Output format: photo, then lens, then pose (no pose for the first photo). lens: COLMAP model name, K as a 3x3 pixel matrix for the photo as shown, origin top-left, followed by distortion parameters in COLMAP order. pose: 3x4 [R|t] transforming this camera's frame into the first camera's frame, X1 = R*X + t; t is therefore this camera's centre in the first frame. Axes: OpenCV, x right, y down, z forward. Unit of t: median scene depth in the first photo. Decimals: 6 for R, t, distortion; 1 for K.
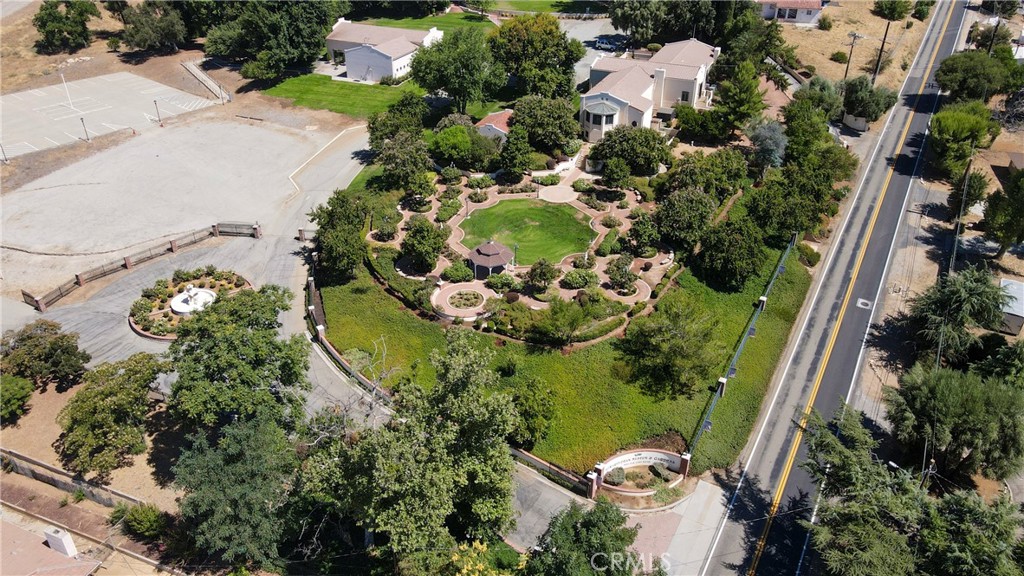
lens RADIAL K [[760.8, 0, 509.1], [0, 760.8, 272.6], [0, 0, 1]] dist [0.002590, 0.046934]
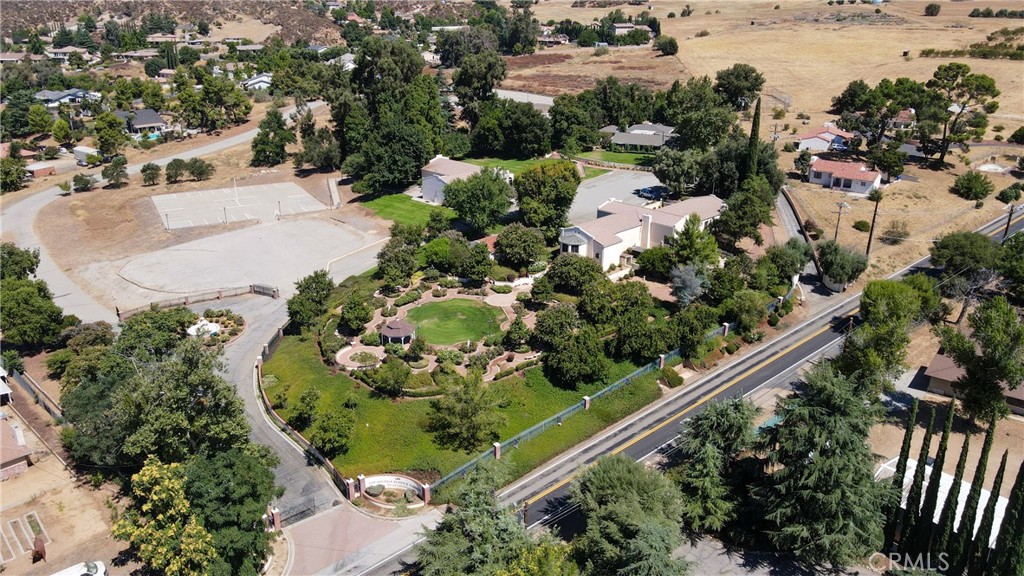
lens RADIAL K [[760.8, 0, 509.1], [0, 760.8, 272.6], [0, 0, 1]] dist [0.002590, 0.046934]
pose [[0.937014, 0.123960, -0.326555, 0.402612], [-0.181326, 0.971693, -0.151441, 0.031901], [0.298538, 0.201116, 0.932967, -0.127839]]
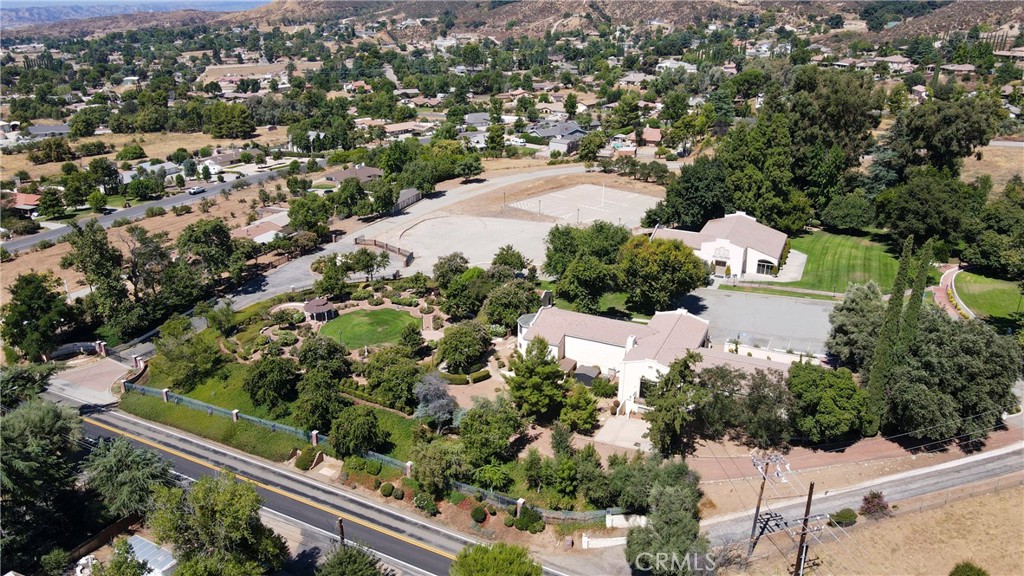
lens RADIAL K [[760.8, 0, 509.1], [0, 760.8, 272.6], [0, 0, 1]] dist [0.002590, 0.046934]
pose [[-0.013711, 0.346231, -0.938049, 0.981263], [-0.509402, 0.804848, 0.304513, -0.523886], [0.860419, 0.482020, 0.165336, 0.736960]]
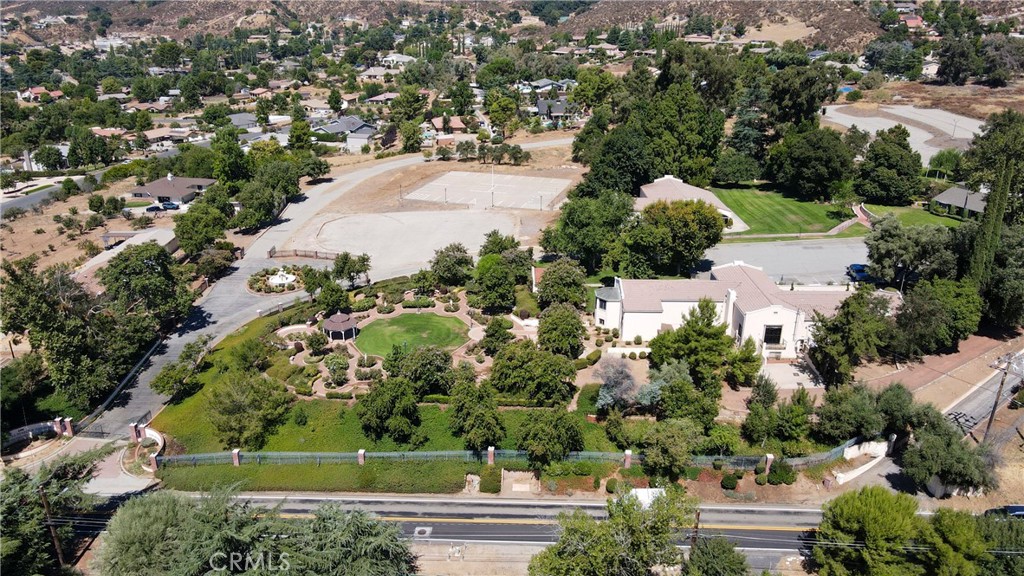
lens RADIAL K [[760.8, 0, 509.1], [0, 760.8, 272.6], [0, 0, 1]] dist [0.002590, 0.046934]
pose [[0.410209, 0.316180, -0.855429, 0.846826], [-0.468004, 0.878038, 0.100112, -0.261290], [0.782752, 0.359277, 0.508153, 0.373053]]
